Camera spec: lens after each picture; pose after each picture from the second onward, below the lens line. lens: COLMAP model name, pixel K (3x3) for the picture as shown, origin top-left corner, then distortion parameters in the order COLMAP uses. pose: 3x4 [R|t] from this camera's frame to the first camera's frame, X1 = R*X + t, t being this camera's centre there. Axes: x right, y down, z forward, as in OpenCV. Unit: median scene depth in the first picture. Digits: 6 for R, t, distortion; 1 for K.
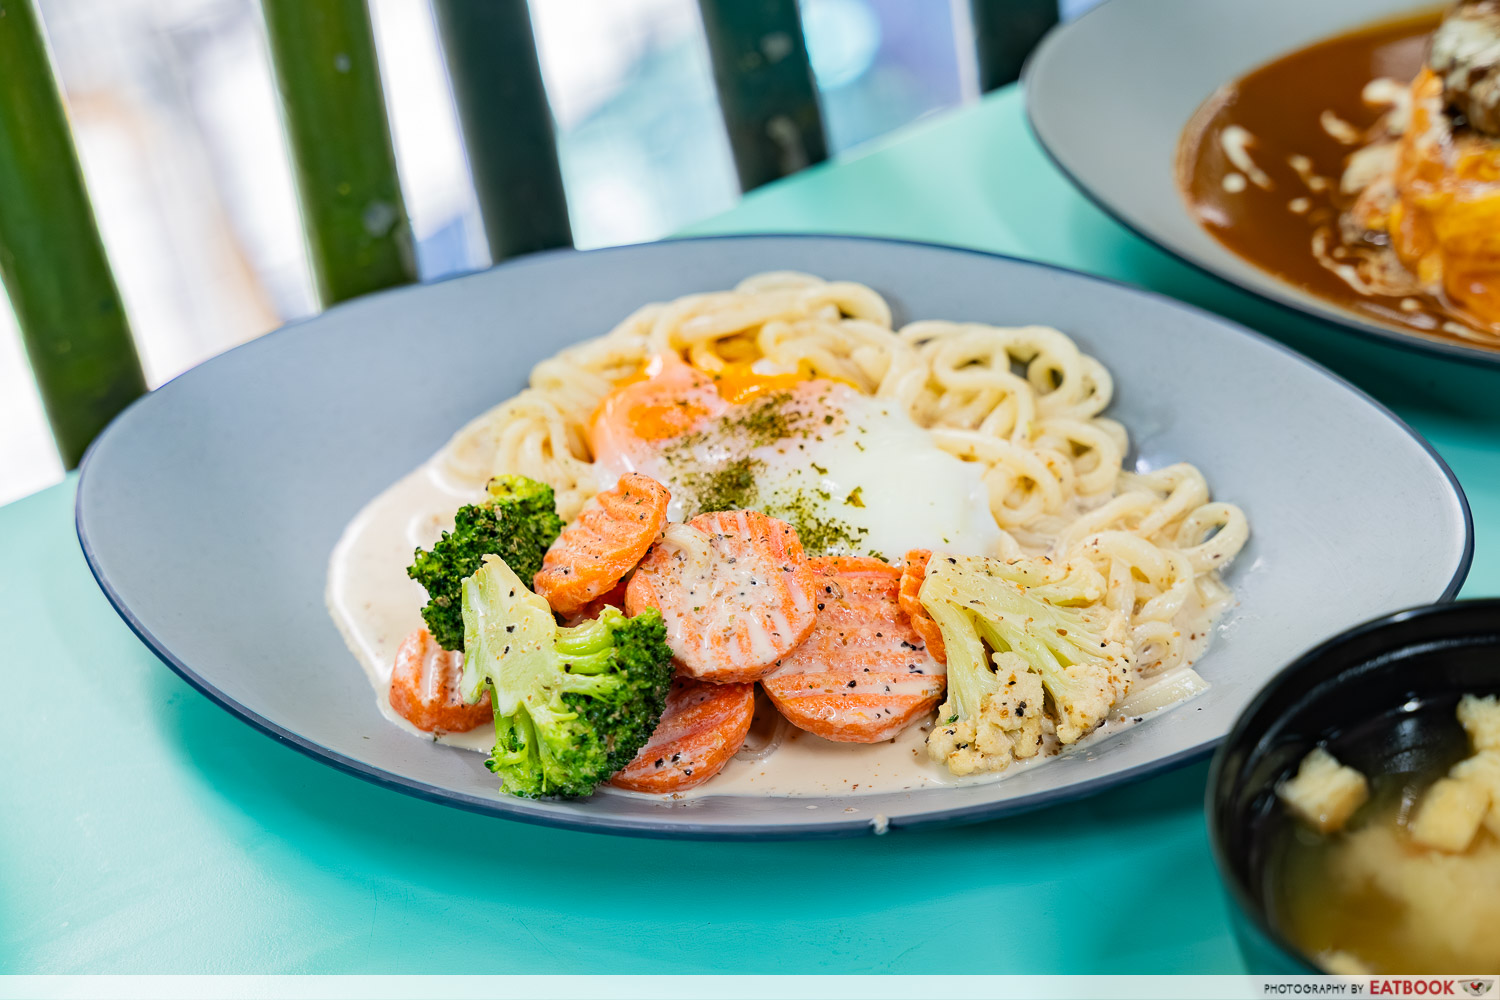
lens RADIAL K [[3280.7, 0, 750.0], [0, 3280.7, 500.0], [0, 0, 1]] dist [-0.092727, -0.377397]
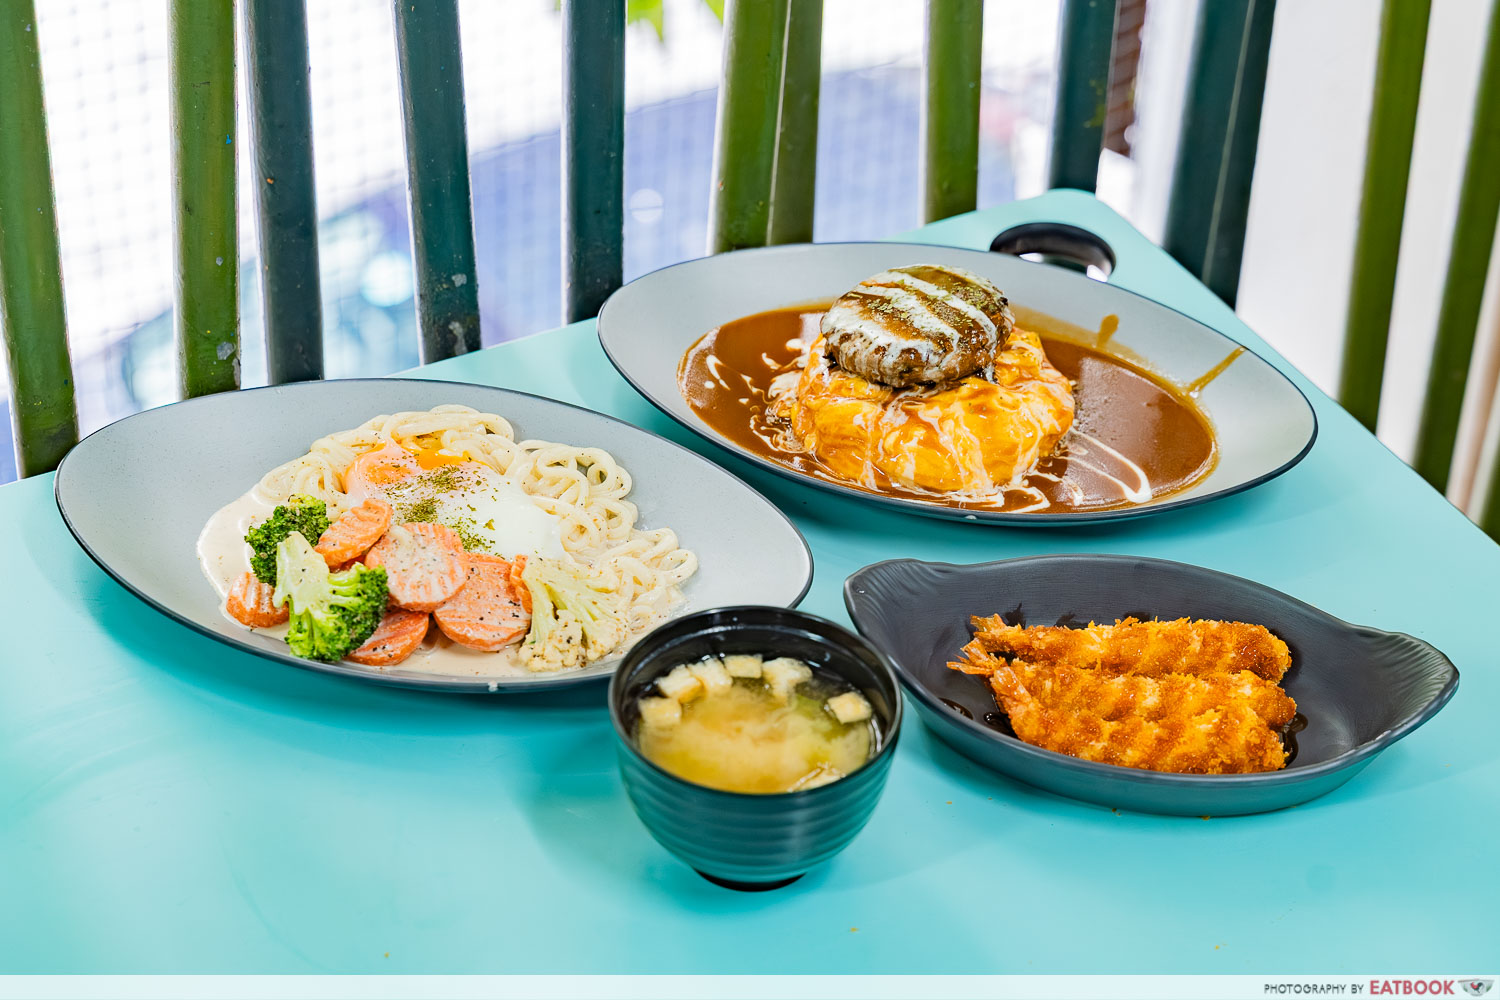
lens RADIAL K [[3396.1, 0, 750.0], [0, 3396.1, 500.0], [0, 0, 1]] dist [-0.306938, -0.329186]
pose [[0.982069, 0.110666, 0.152621, -0.115891], [-0.097556, 0.991072, -0.090885, 0.143233], [-0.161316, 0.074366, 0.984097, -0.897367]]
